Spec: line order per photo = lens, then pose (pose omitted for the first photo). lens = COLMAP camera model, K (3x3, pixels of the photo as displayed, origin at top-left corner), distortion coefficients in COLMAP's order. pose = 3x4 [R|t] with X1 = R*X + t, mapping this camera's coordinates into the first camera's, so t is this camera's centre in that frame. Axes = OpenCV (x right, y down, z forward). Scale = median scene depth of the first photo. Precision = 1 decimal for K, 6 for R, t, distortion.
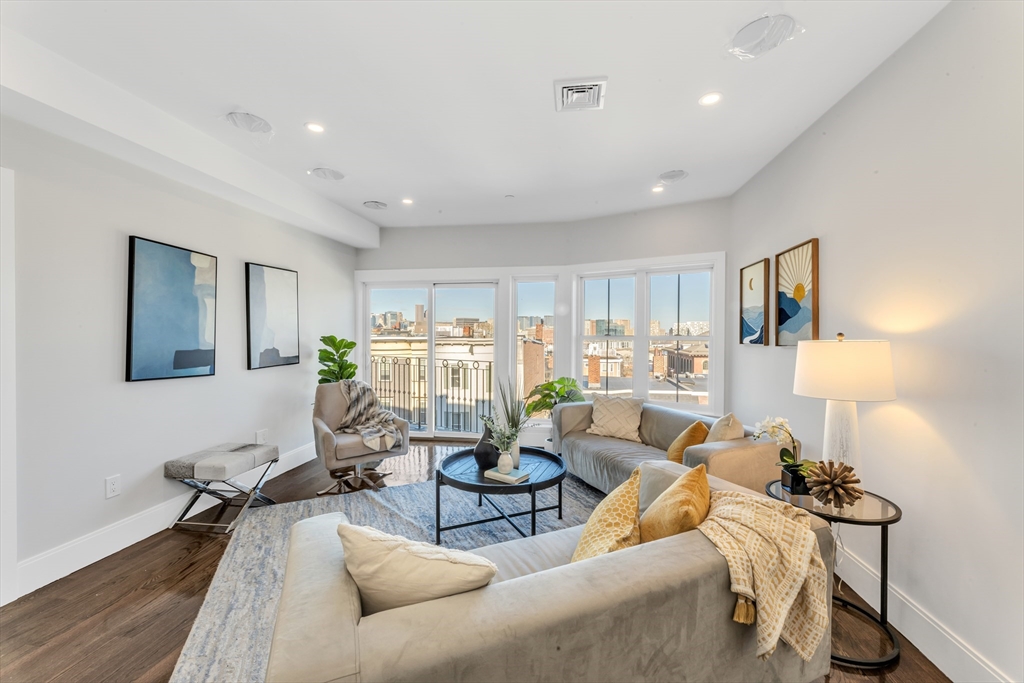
lens RADIAL K [[420.1, 0, 521.6], [0, 420.1, 338.6], [0, 0, 1]] dist [-0.000591, 0.000028]
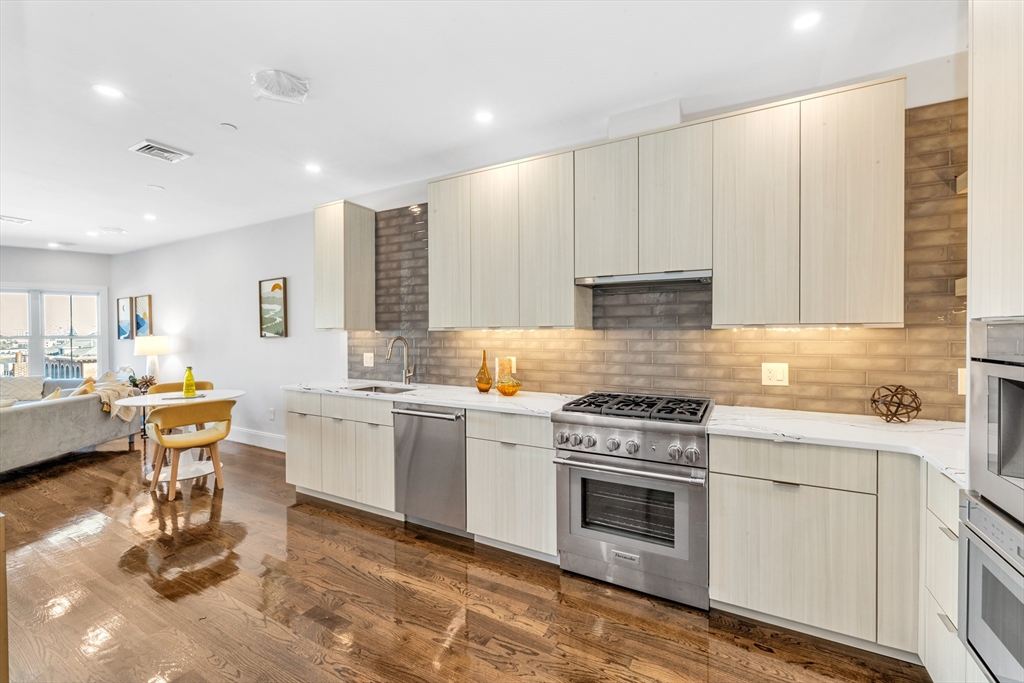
lens RADIAL K [[420.1, 0, 514.2], [0, 420.1, 341.9], [0, 0, 1]] dist [-0.000591, 0.000028]
pose [[0.371480, -0.023591, 0.928141, -0.542835], [0.015389, 0.999696, 0.019251, 0.014788], [-0.928313, 0.007132, 0.371731, -1.295107]]
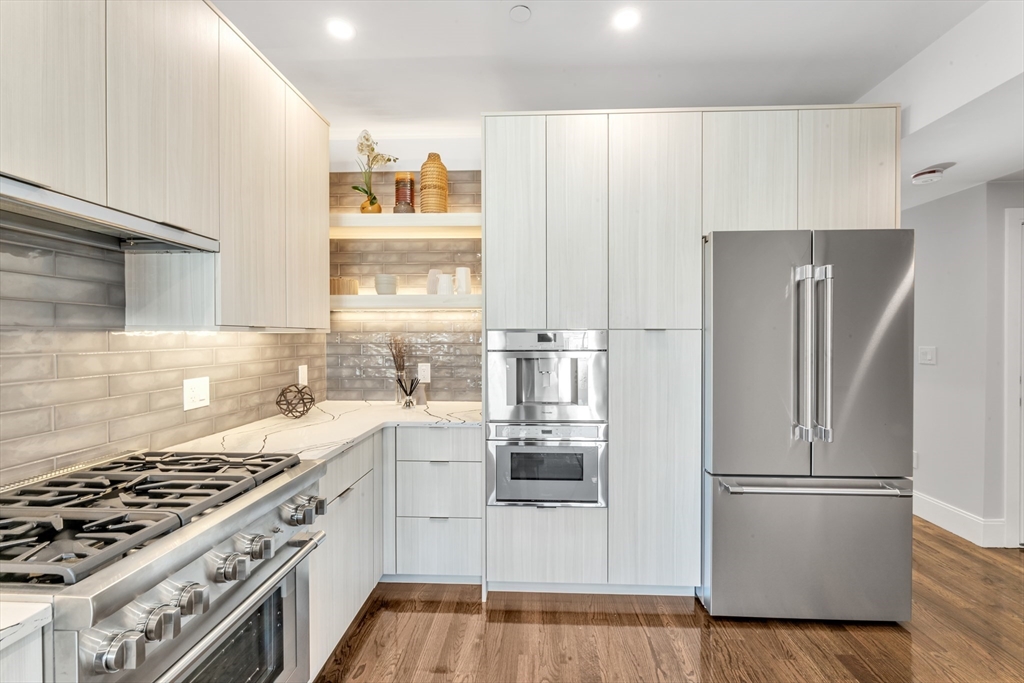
lens RADIAL K [[420.1, 0, 516.5], [0, 420.1, 338.1], [0, 0, 1]] dist [-0.000591, 0.000028]
pose [[-0.997358, -0.004127, -0.072521, -0.137402], [-0.005297, 0.999859, 0.015950, 0.010151], [0.072445, 0.016292, -0.997239, -0.925873]]
